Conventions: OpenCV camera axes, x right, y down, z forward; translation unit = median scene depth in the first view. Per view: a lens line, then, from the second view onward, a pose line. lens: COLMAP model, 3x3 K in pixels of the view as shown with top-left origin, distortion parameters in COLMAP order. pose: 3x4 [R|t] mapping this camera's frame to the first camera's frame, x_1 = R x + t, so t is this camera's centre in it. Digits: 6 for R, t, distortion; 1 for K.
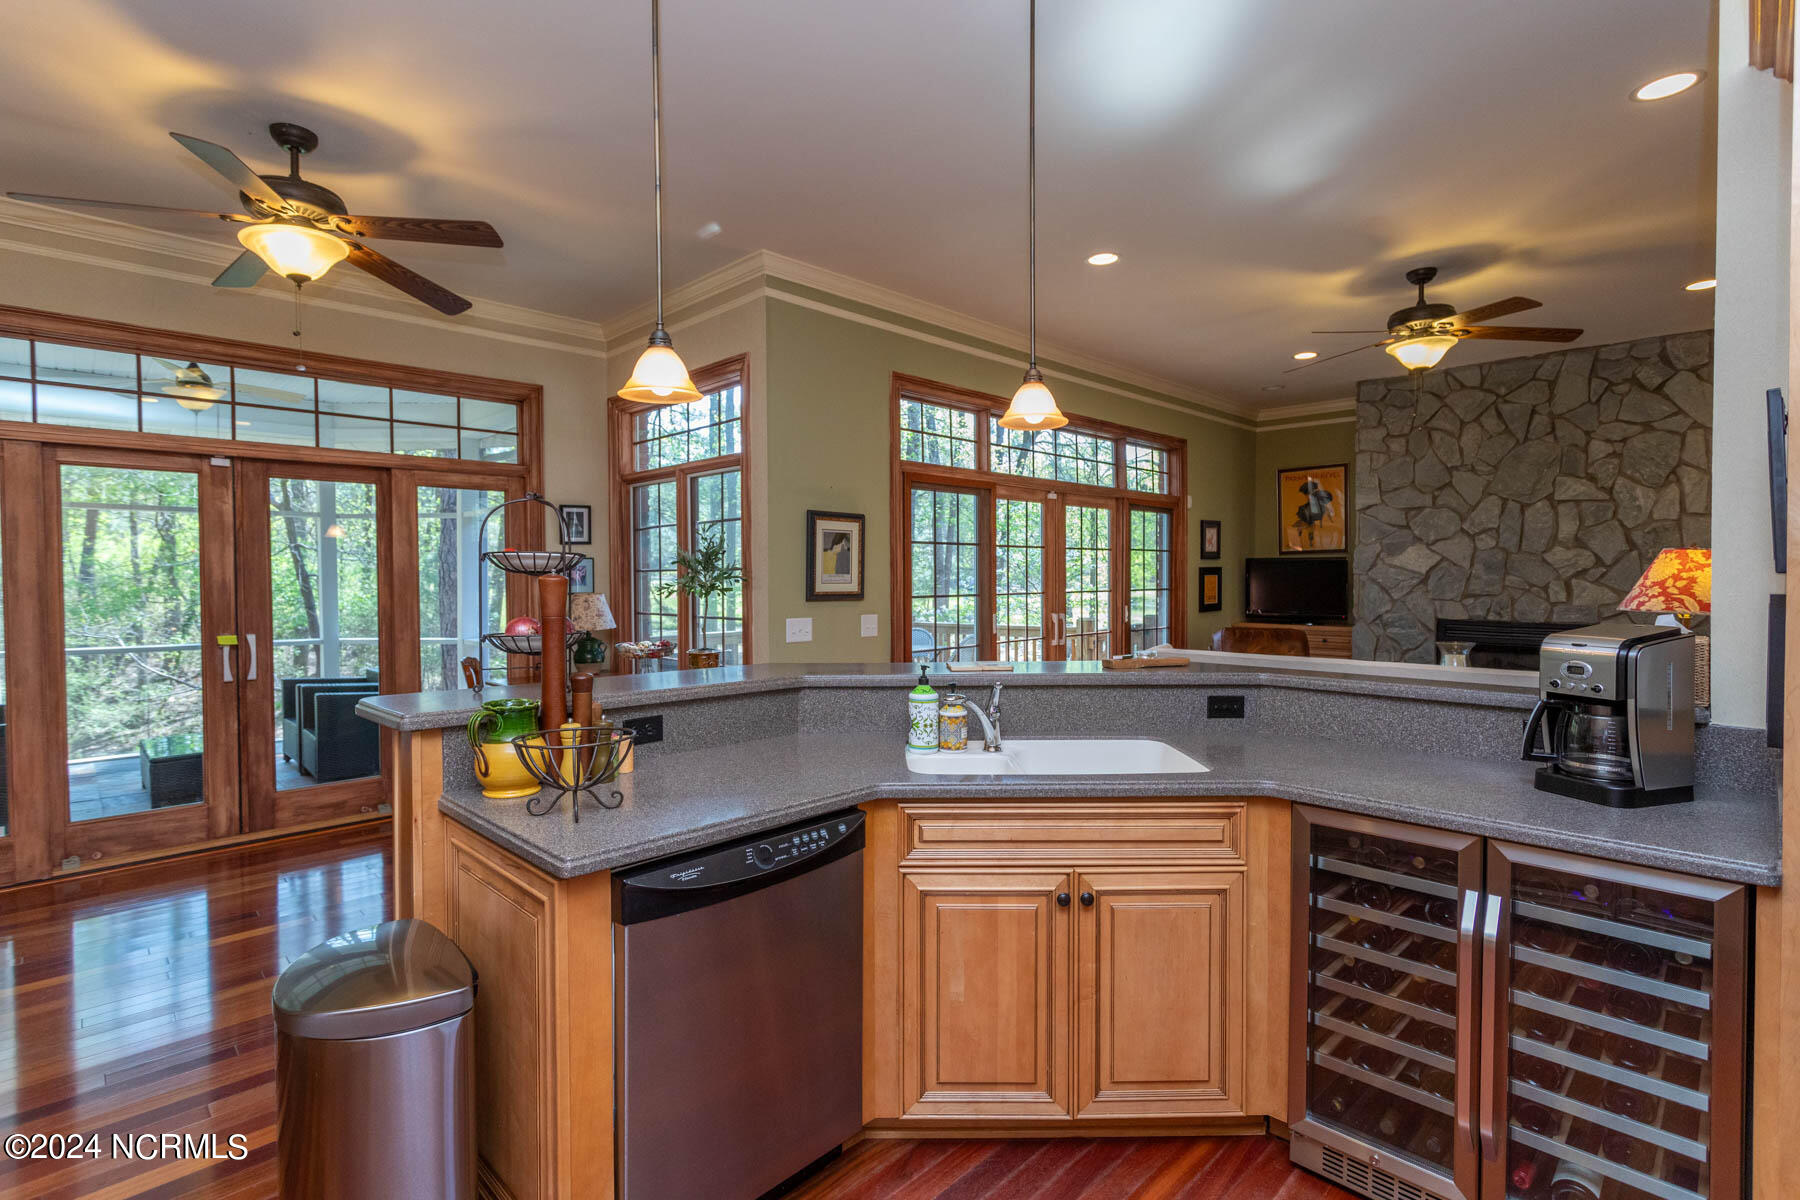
lens RADIAL K [[852.1, 0, 894.6], [0, 852.1, 595.5], [0, 0, 1]] dist [0.001441, -0.000210]
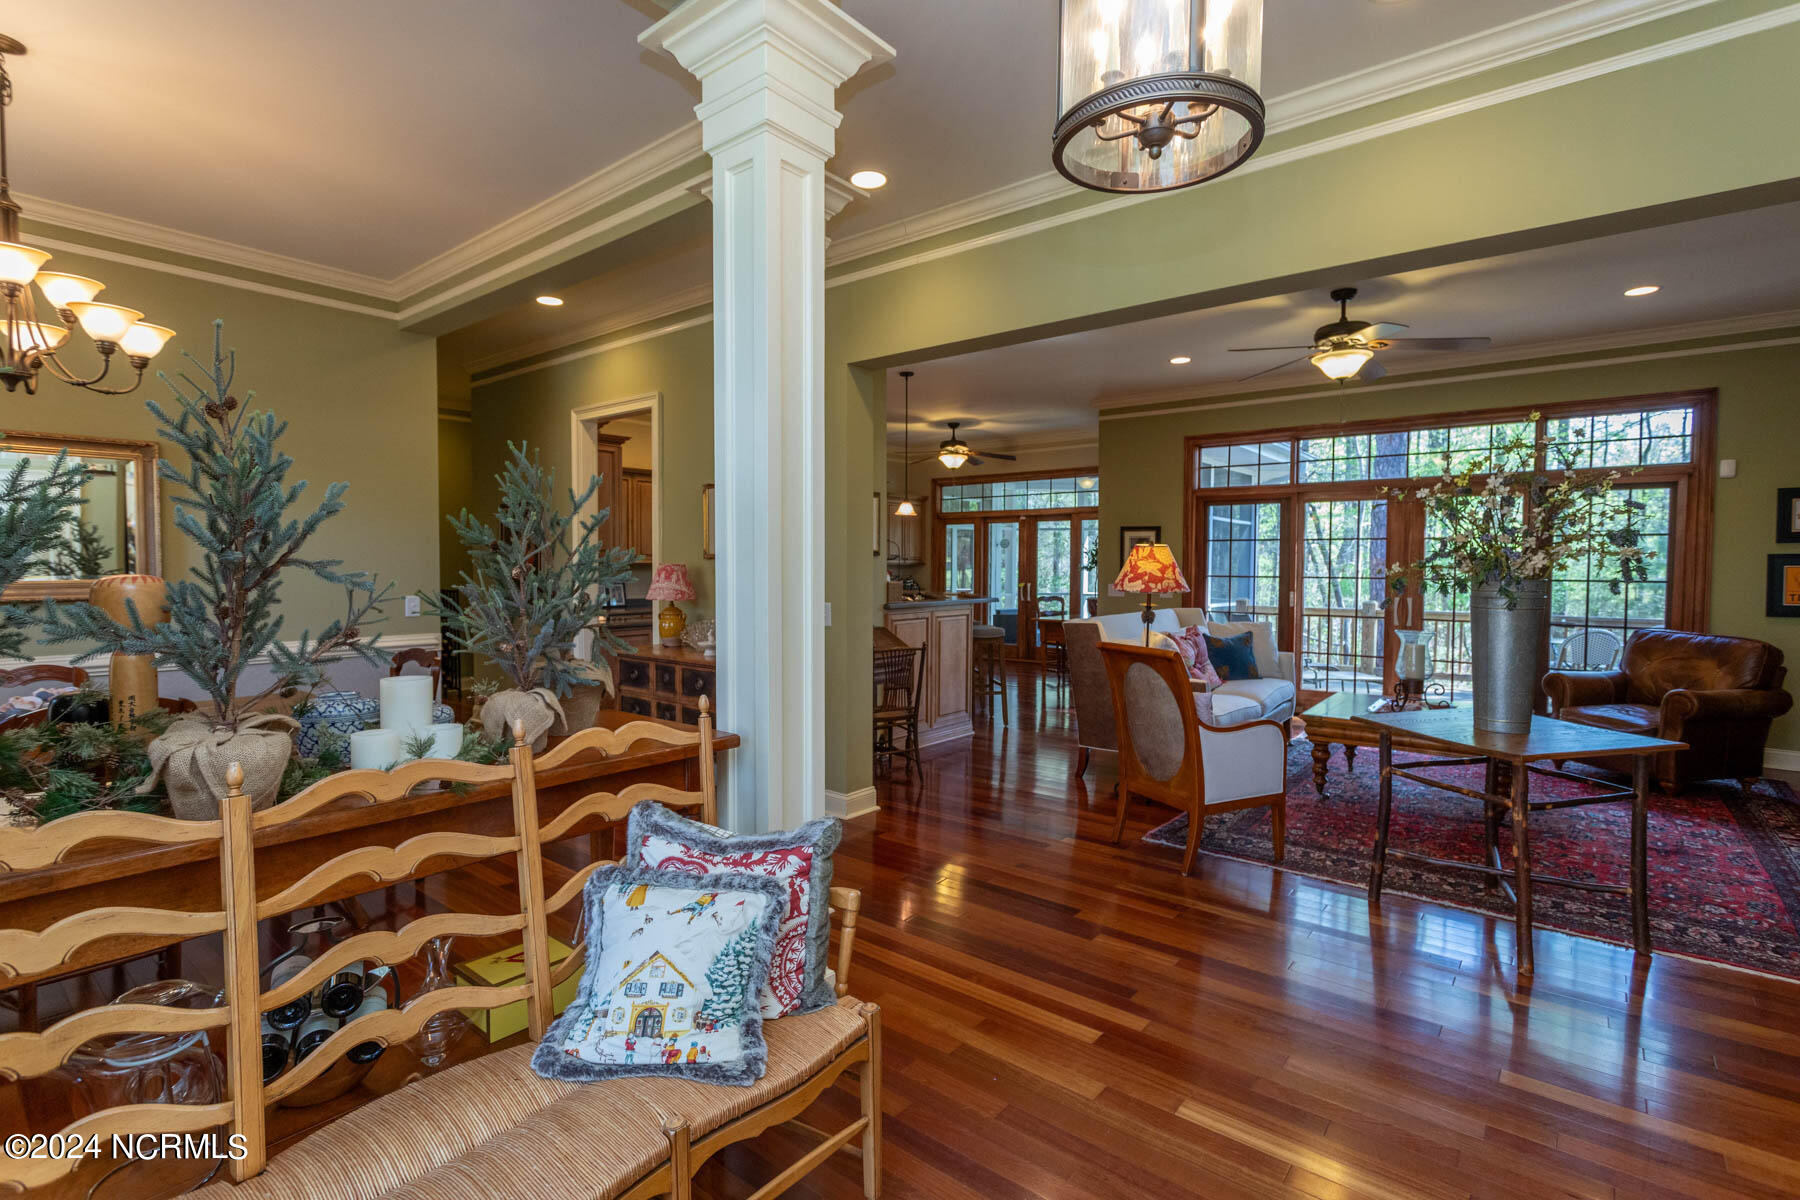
lens RADIAL K [[852.1, 0, 897.5], [0, 852.1, 598.5], [0, 0, 1]] dist [0.001441, -0.000210]
pose [[0.119786, 0.048525, -0.991613, 1.300310], [-0.024586, 0.998643, 0.045899, -0.012627], [0.992495, 0.018882, 0.120816, 0.213288]]
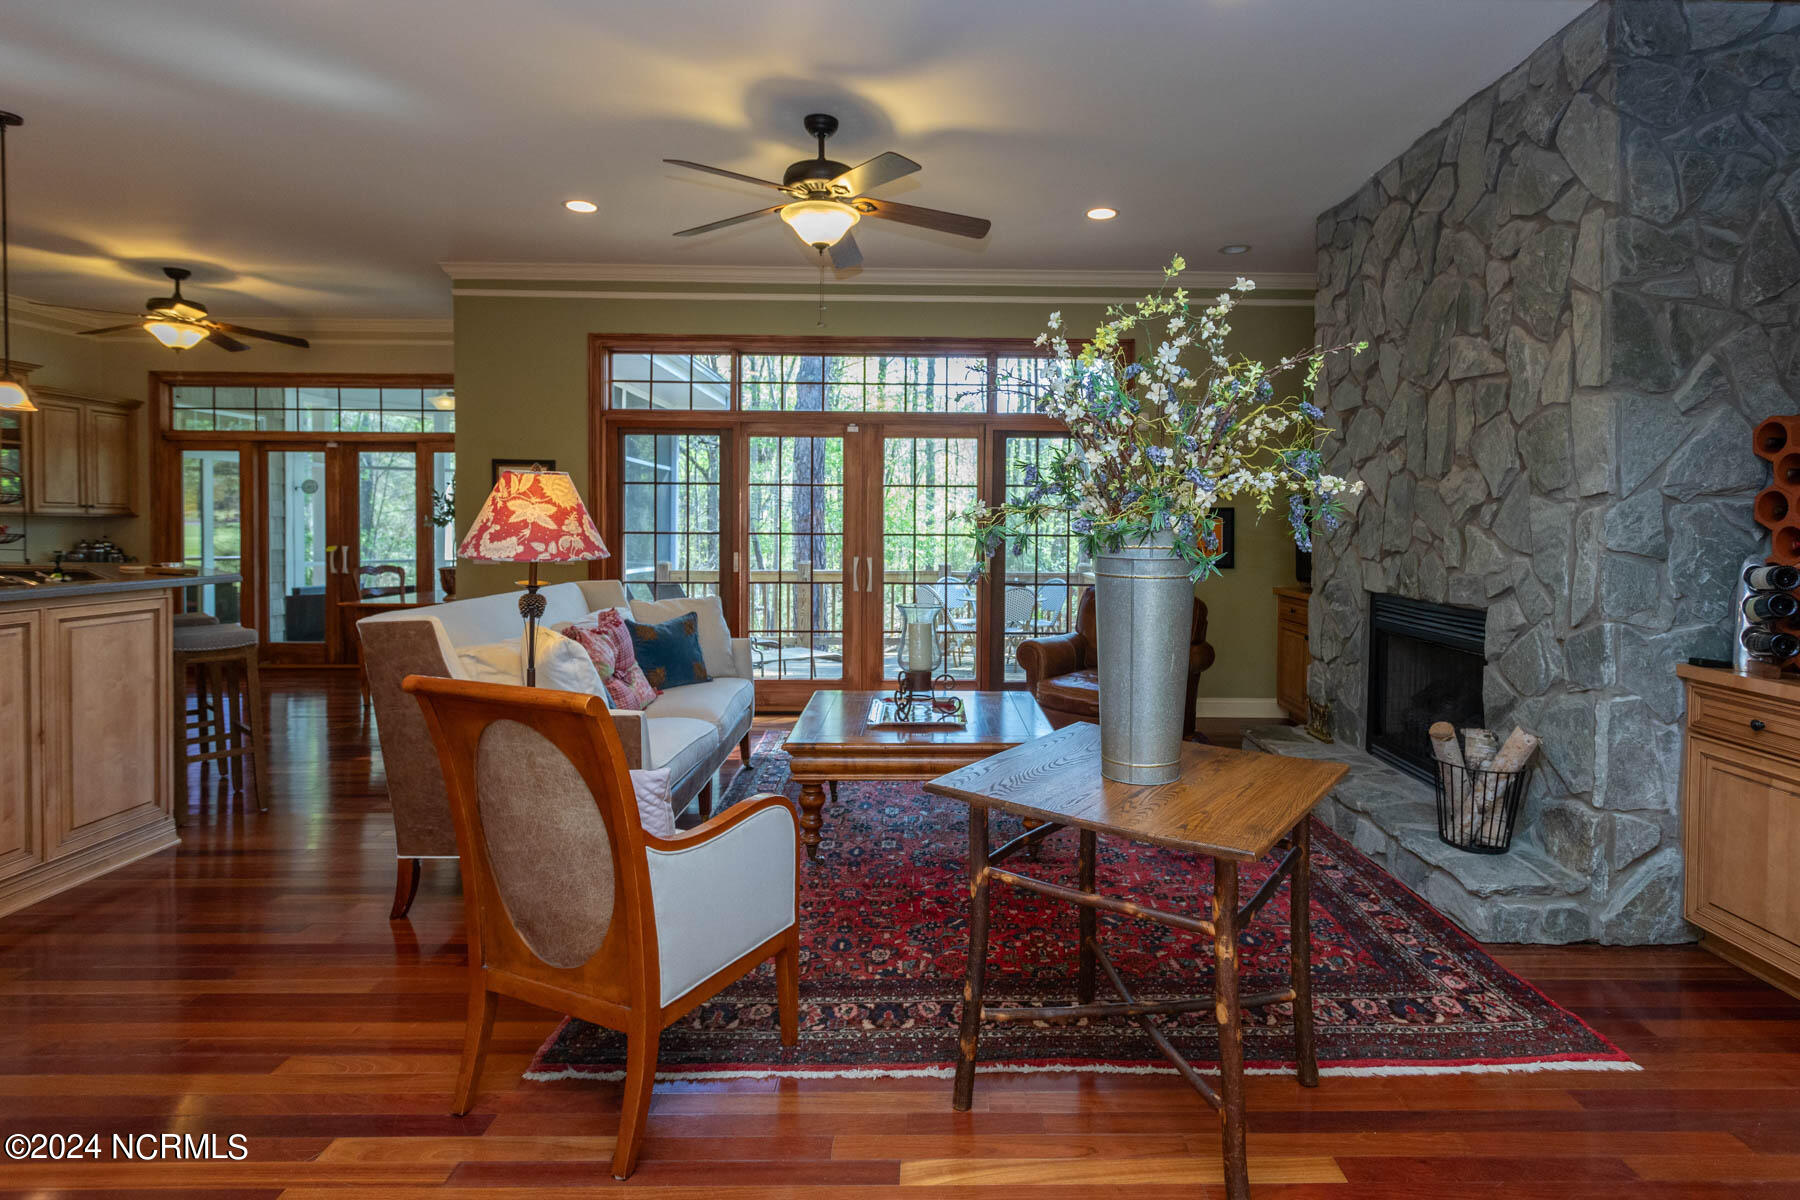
lens RADIAL K [[896.4, 0, 938.6], [0, 896.4, 545.2], [0, 0, 1]] dist [0.001570, 0.000519]
pose [[0.732728, 0.026287, -0.680014, 0.959857], [-0.025784, 0.999609, 0.010859, -0.004168], [0.680033, 0.009576, 0.733119, 0.366296]]
